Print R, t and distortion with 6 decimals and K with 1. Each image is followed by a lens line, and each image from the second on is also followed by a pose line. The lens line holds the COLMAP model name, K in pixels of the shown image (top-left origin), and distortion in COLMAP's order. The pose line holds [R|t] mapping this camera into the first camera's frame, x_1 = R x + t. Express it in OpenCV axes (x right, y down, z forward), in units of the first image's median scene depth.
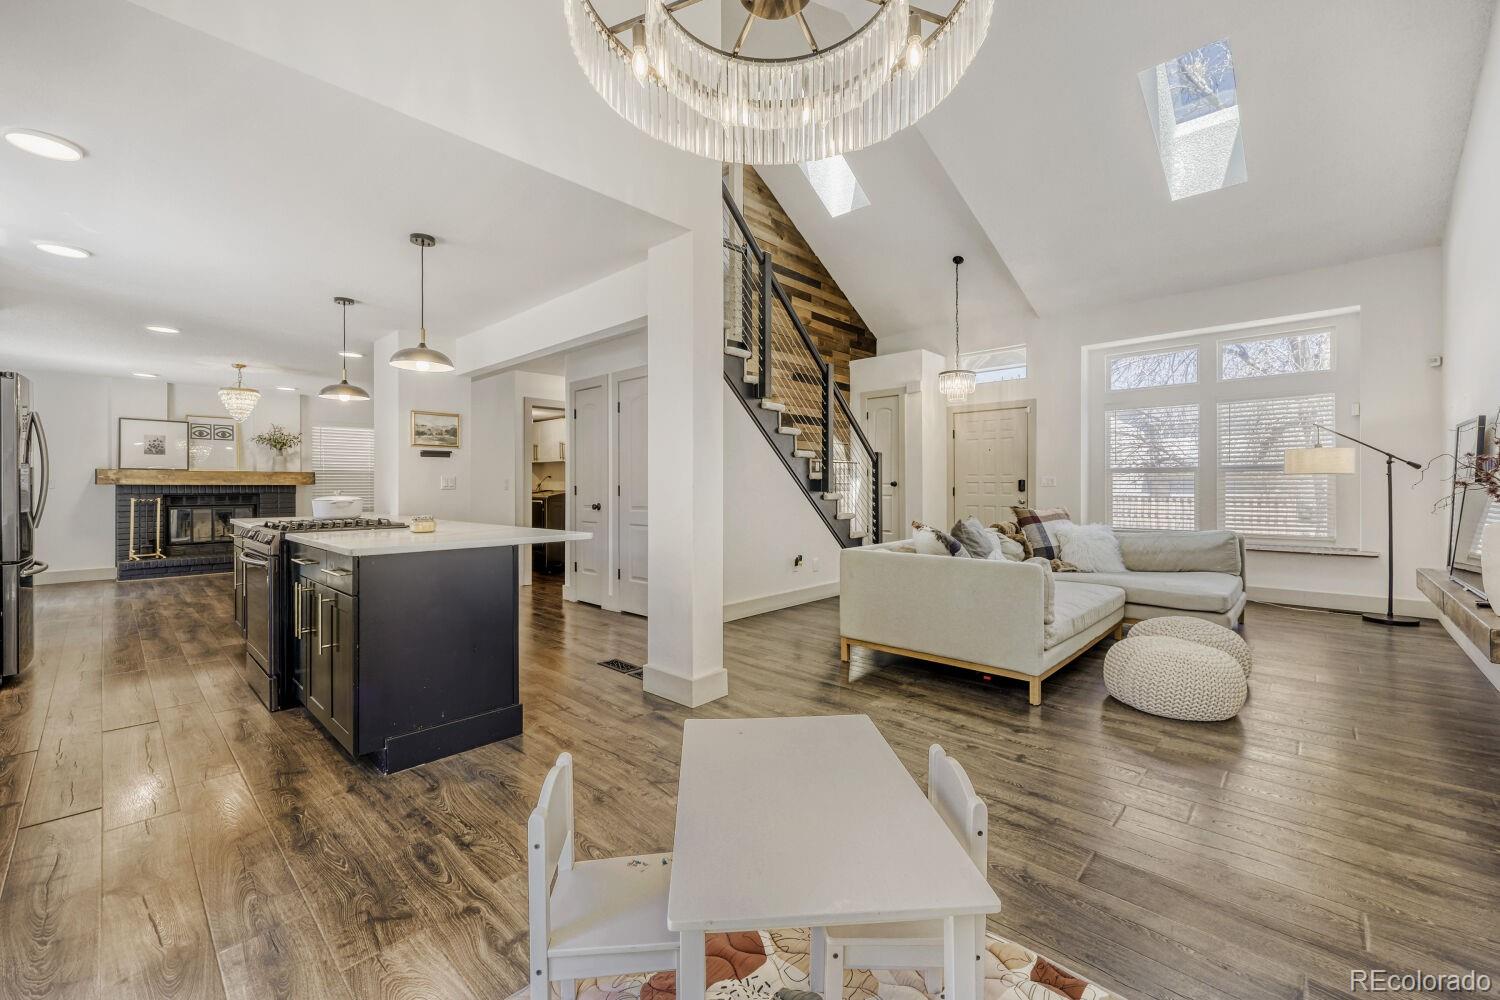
lens RADIAL K [[638.2, 0, 756.4], [0, 638.2, 490.3], [0, 0, 1]] dist [0.000912, -0.000906]
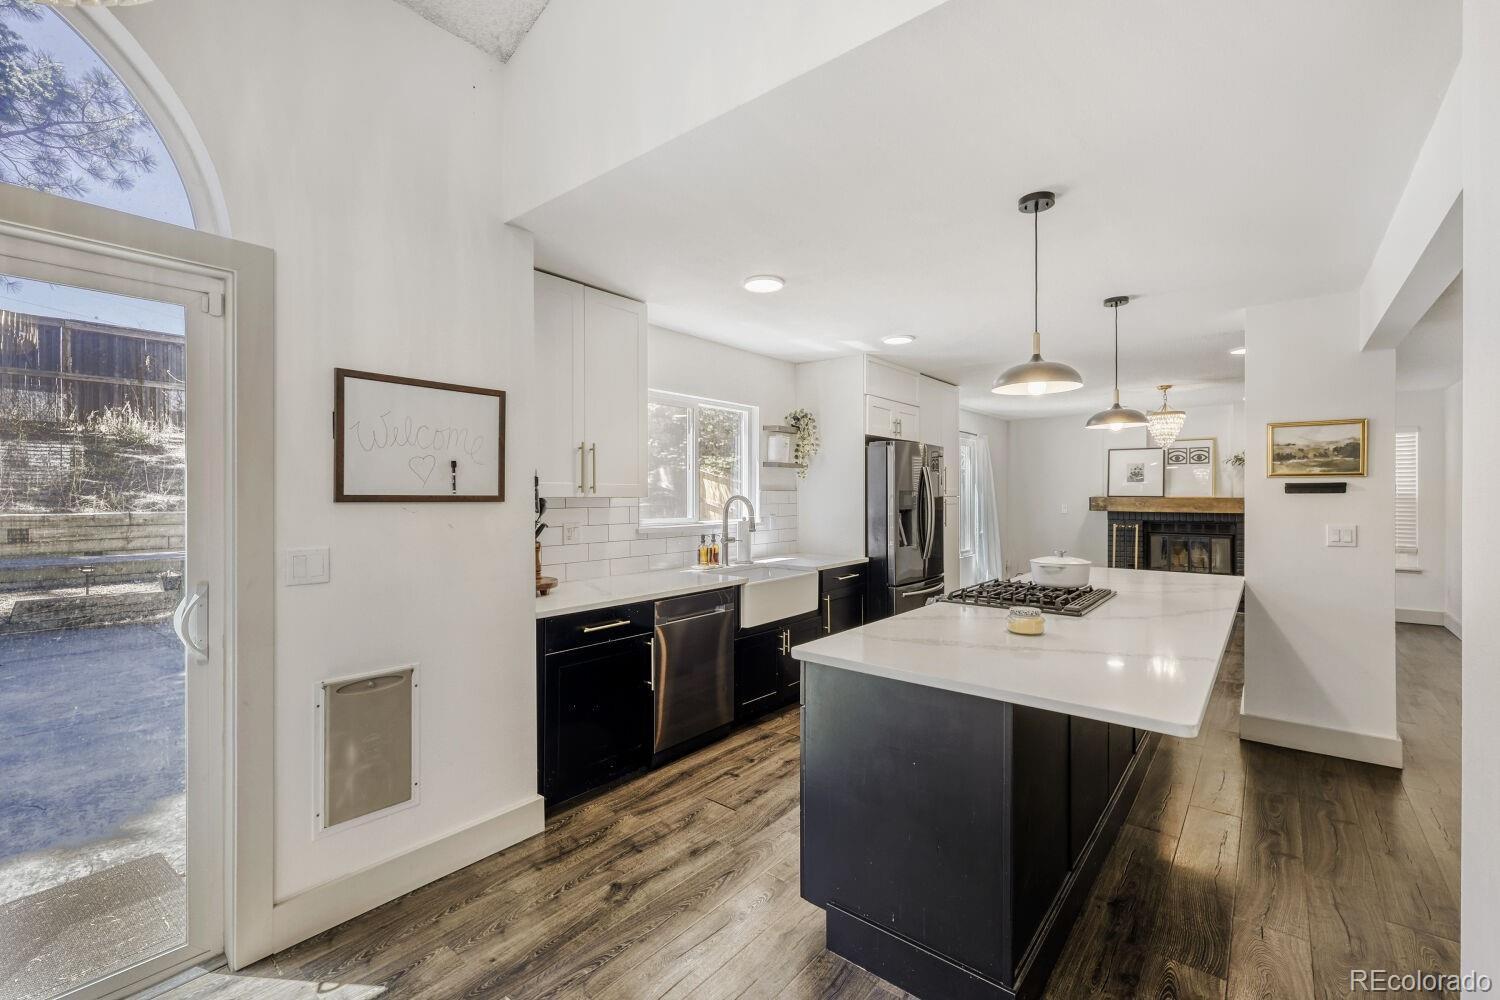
lens RADIAL K [[638.2, 0, 738.9], [0, 638.2, 490.1], [0, 0, 1]] dist [0.000912, -0.000906]
pose [[0.029648, -0.002003, -0.999558, 0.076742], [0.000458, 0.999998, -0.001991, -0.042803], [0.999560, -0.000399, 0.029649, 0.337457]]
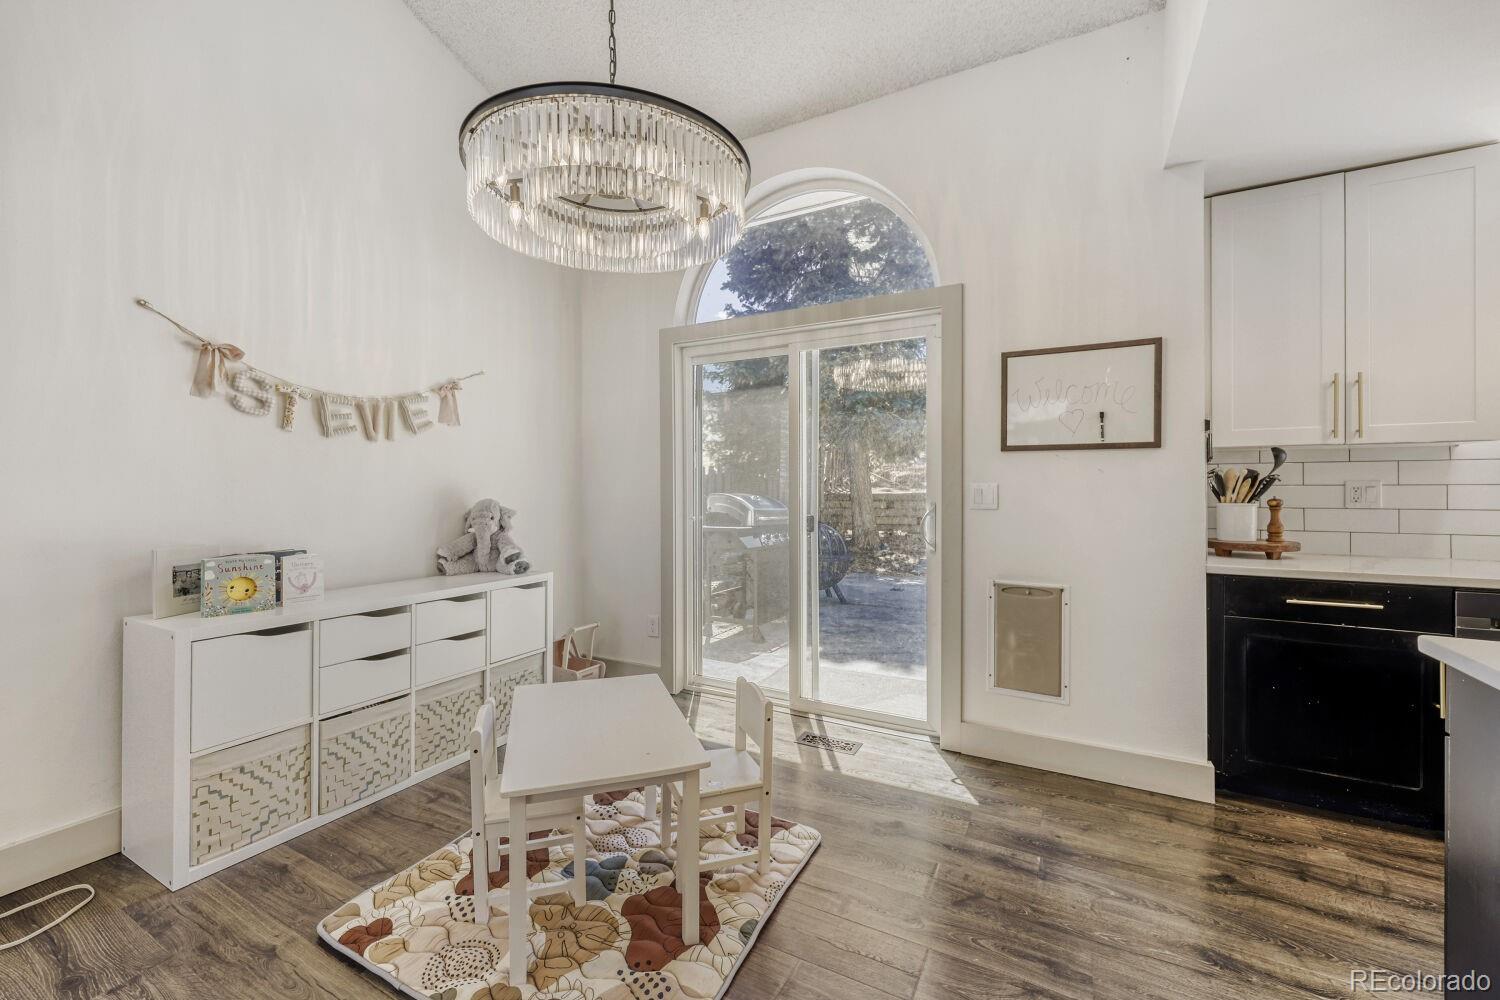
lens RADIAL K [[638.2, 0, 761.3], [0, 638.2, 484.8], [0, 0, 1]] dist [0.000912, -0.000906]
pose [[-0.975579, 0.002097, -0.219639, 0.014942], [0.004336, 0.999943, -0.009712, -0.014915], [0.219606, -0.010427, -0.975533, 0.509618]]
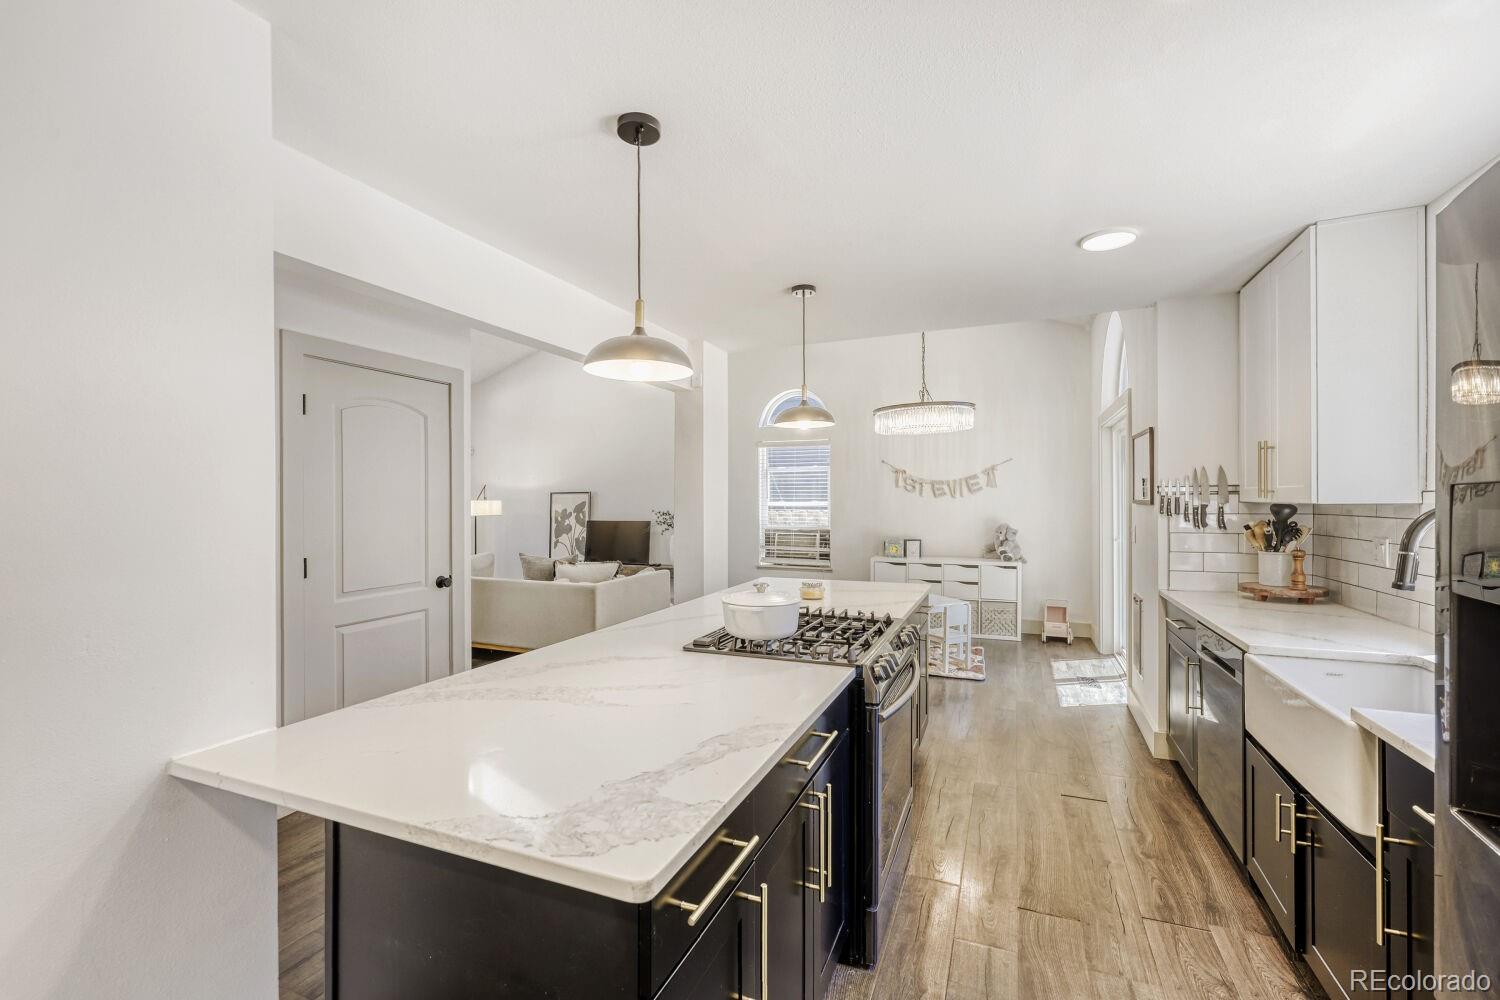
lens RADIAL K [[638.2, 0, 752.6], [0, 638.2, 501.2], [0, 0, 1]] dist [0.000912, -0.000906]
pose [[-0.333305, 0.003666, 0.942812, -0.631862], [0.001948, 0.999993, -0.003200, -0.039270], [-0.942817, 0.000770, -0.333310, 0.672529]]
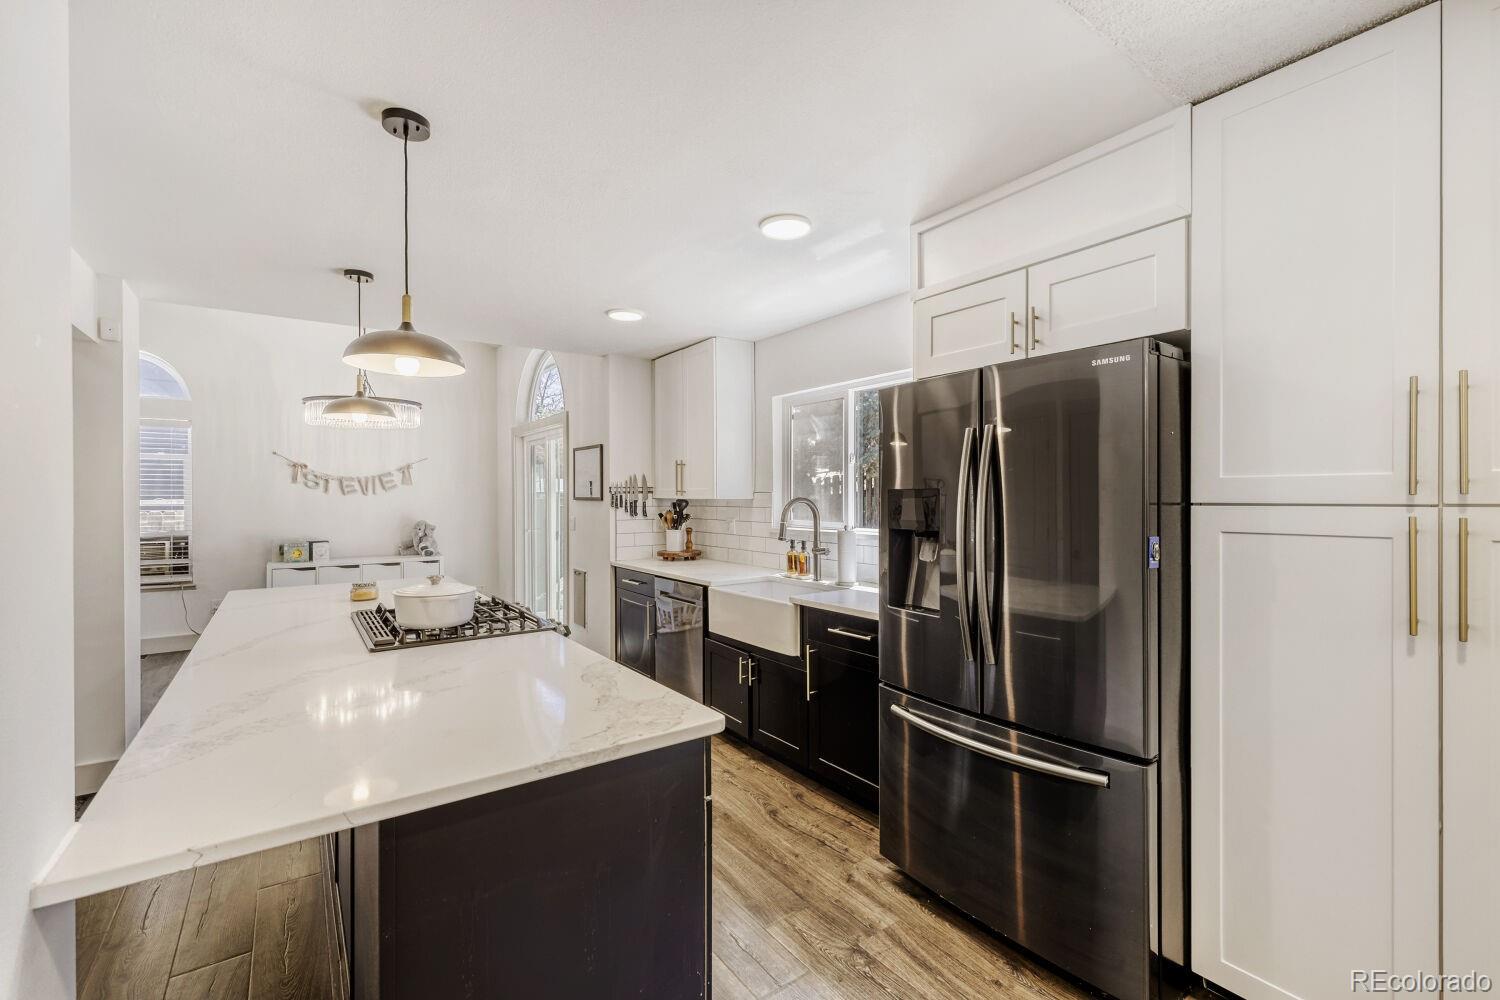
lens RADIAL K [[638.2, 0, 740.6], [0, 638.2, 496.7], [0, 0, 1]] dist [0.000912, -0.000906]
pose [[-0.974258, 0.006594, 0.225339, -0.566453], [0.006044, 0.999977, -0.003130, -0.038564], [-0.225354, -0.001688, -0.974275, 0.843984]]
